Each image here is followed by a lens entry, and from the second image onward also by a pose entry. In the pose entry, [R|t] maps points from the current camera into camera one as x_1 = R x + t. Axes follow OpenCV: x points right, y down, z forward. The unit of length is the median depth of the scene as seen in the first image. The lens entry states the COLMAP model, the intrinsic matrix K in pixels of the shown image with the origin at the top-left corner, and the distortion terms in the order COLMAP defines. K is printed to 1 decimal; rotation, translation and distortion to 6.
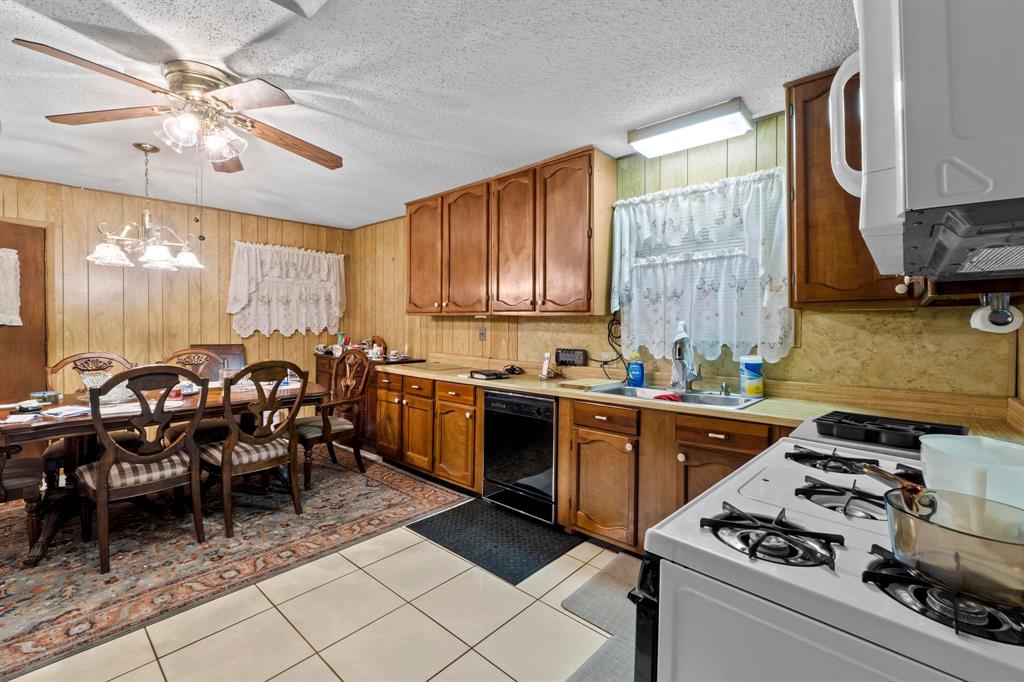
lens RADIAL K [[442.5, 0, 510.5], [0, 442.5, 325.6], [0, 0, 1]] dist [-0.000849, -0.000098]
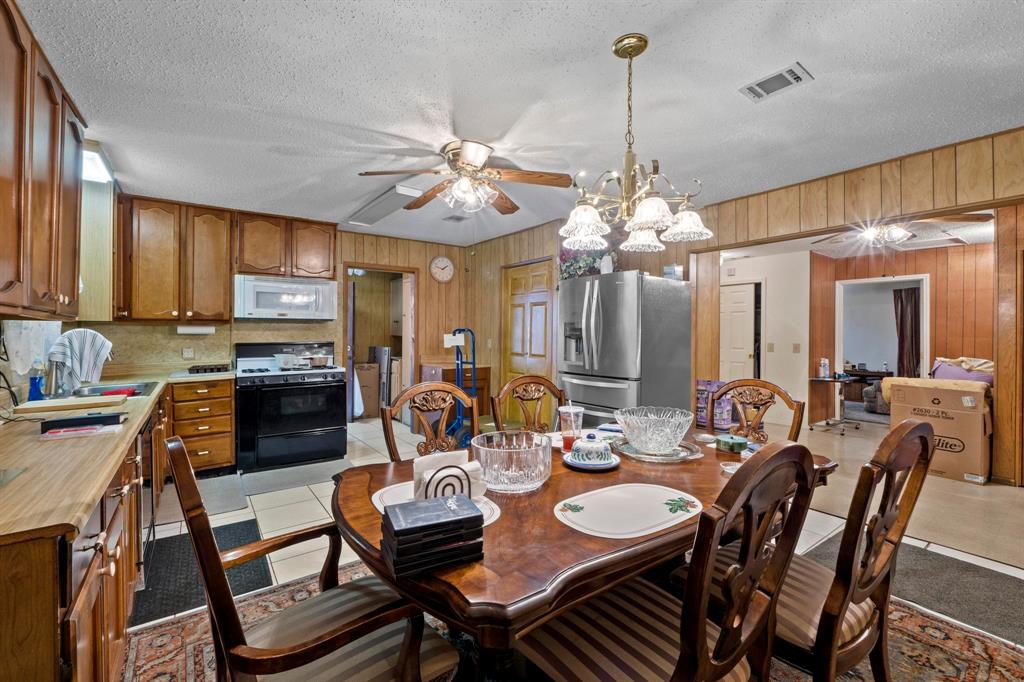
lens RADIAL K [[439.5, 0, 511.1], [0, 439.5, 332.0], [0, 0, 1]] dist [-0.003315, -0.000193]
pose [[-0.977274, -0.013298, 0.211561, -0.752927], [-0.011800, 0.999896, 0.008341, -0.020062], [-0.211650, 0.005655, -0.977329, 1.532749]]
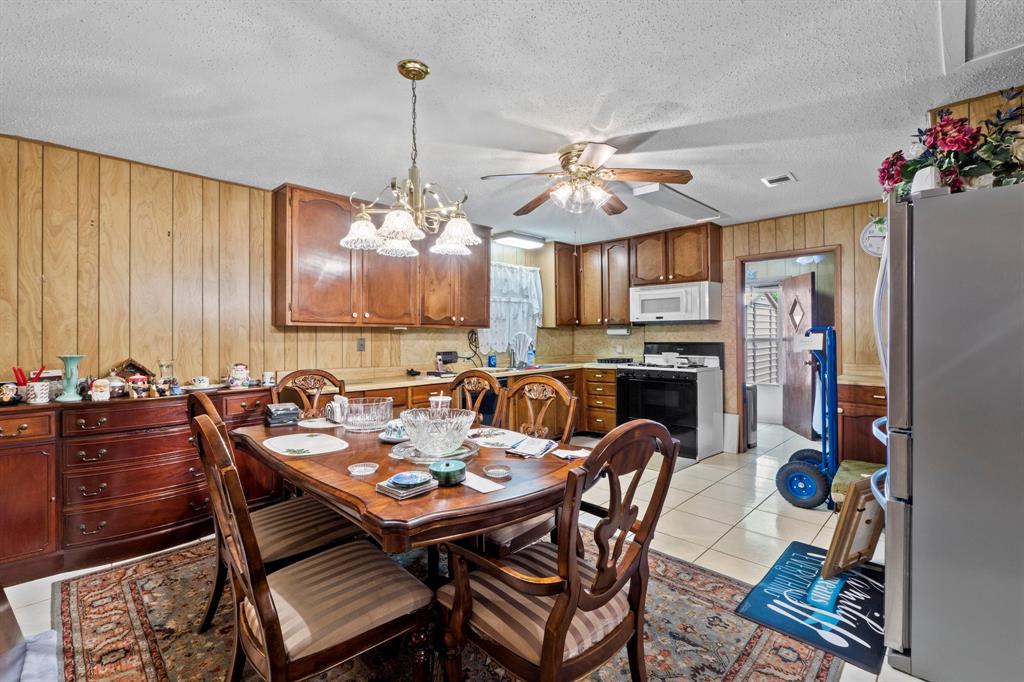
lens RADIAL K [[453.8, 0, 511.9], [0, 453.8, 332.2], [0, 0, 1]] dist [-0.000306, -0.000141]
pose [[0.047280, -0.001619, 0.998880, -1.420022], [0.011383, 0.999935, 0.001082, -0.009510], [-0.998817, 0.011319, 0.047295, 0.779434]]
